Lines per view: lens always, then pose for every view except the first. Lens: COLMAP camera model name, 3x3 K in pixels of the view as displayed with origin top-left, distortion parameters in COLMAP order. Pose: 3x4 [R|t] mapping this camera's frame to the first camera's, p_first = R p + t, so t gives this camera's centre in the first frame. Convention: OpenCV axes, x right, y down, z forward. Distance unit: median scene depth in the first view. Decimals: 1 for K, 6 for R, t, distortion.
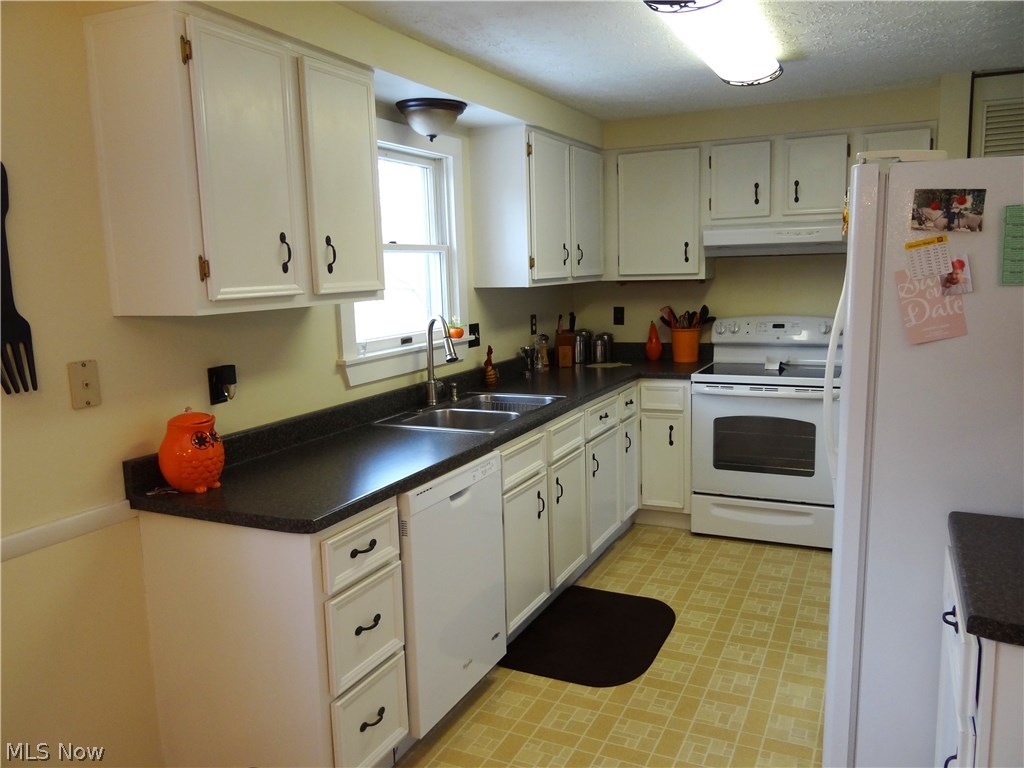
lens RADIAL K [[811.0, 0, 509.3], [0, 811.0, 386.4], [0, 0, 1]] dist [-0.010032, 0.014756]
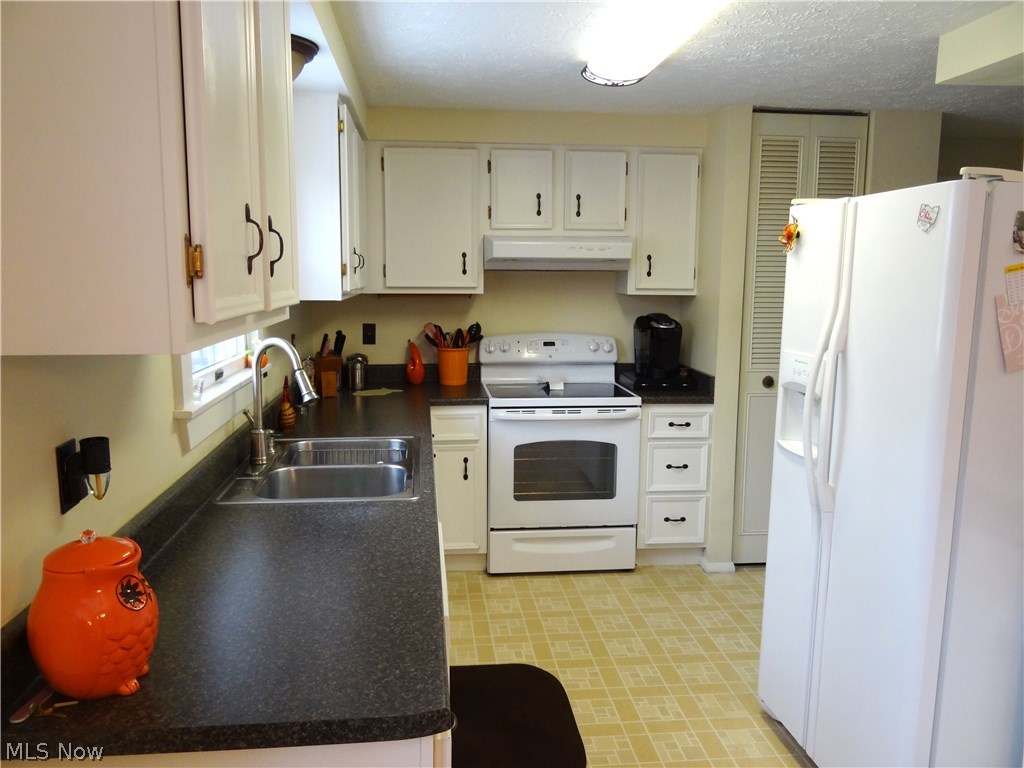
lens RADIAL K [[811.0, 0, 511.9], [0, 811.0, 386.1], [0, 0, 1]] dist [-0.010032, 0.014756]
pose [[0.851328, -0.040056, 0.523102, -0.228961], [0.047374, 0.998877, -0.000612, -0.028252], [-0.522490, 0.025302, 0.852270, 0.221294]]
